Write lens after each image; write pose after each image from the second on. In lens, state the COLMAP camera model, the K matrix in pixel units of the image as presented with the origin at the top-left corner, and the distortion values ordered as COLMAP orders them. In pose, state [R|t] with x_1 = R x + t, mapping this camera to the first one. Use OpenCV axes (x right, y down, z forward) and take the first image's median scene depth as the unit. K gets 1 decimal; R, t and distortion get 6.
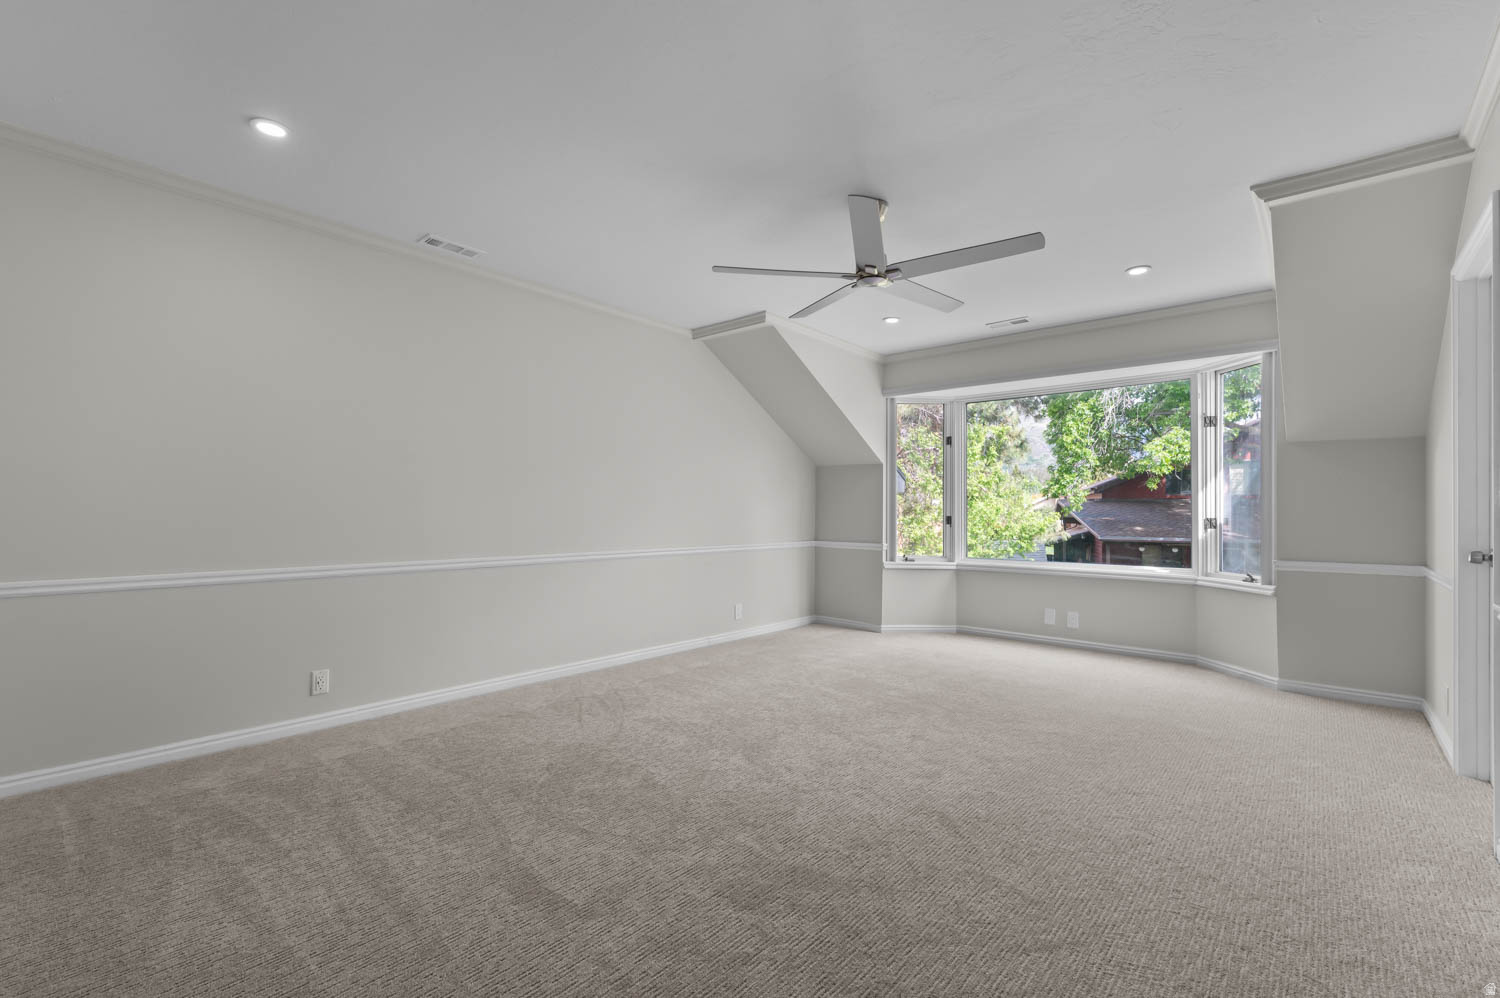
lens RADIAL K [[653.3, 0, 754.3], [0, 653.3, 509.2], [0, 0, 1]] dist [0.002151, 0.000341]
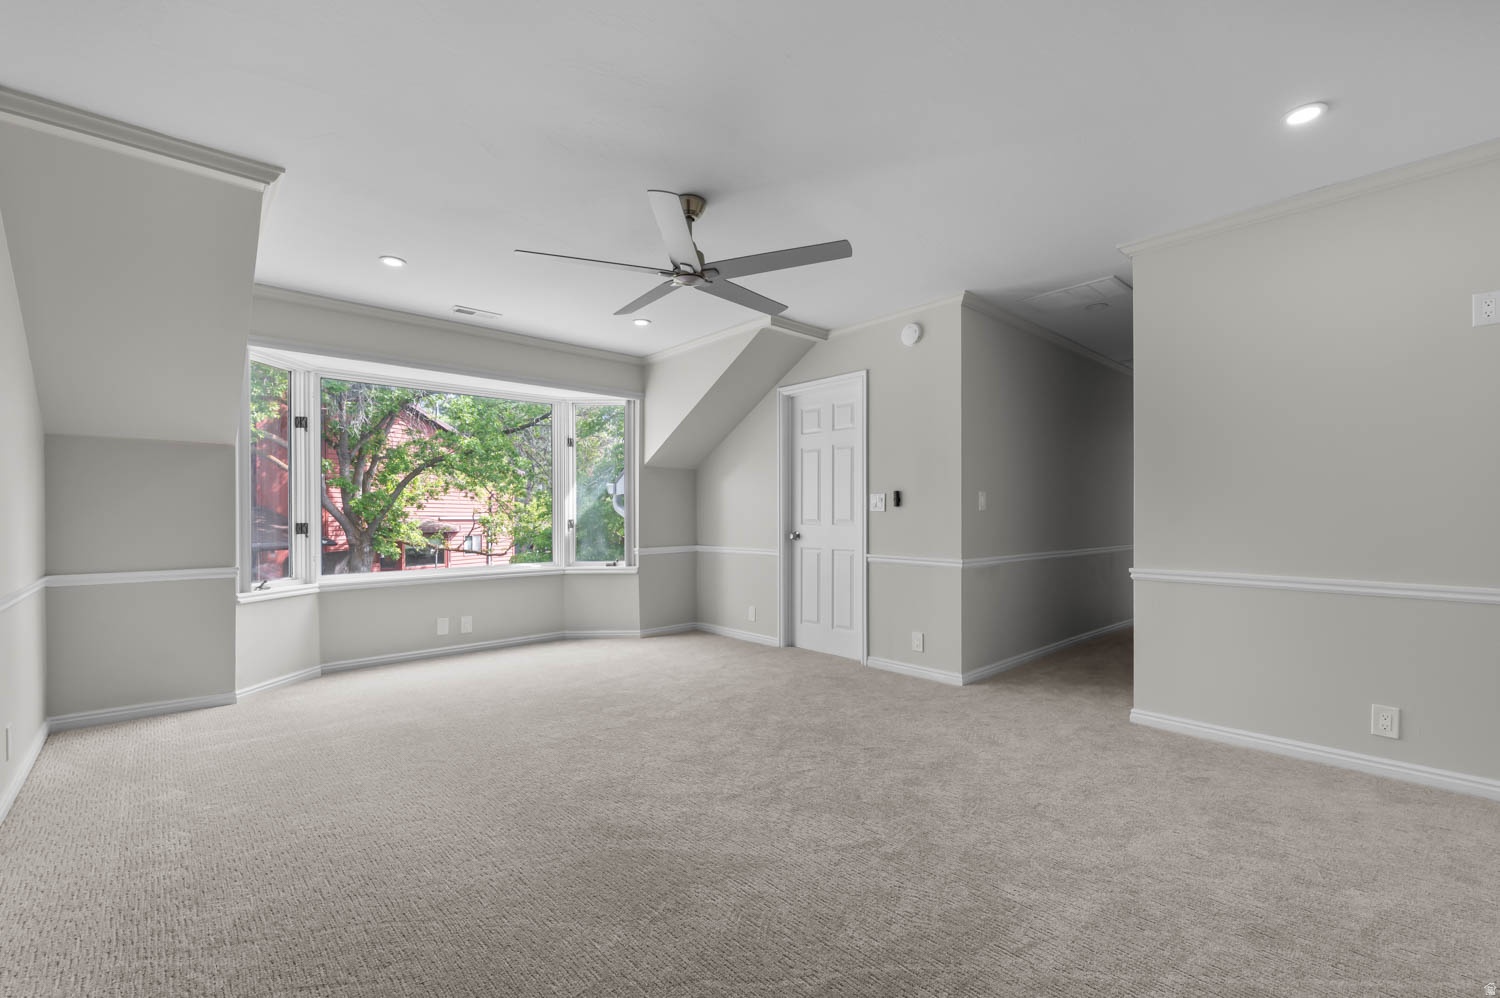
lens RADIAL K [[653.3, 0, 754.3], [0, 653.3, 509.2], [0, 0, 1]] dist [0.002151, 0.000341]
pose [[0.095611, 0.002221, 0.995416, -0.454819], [0.002765, 0.999993, -0.002497, -0.001877], [-0.995415, 0.002991, 0.095604, 0.469337]]
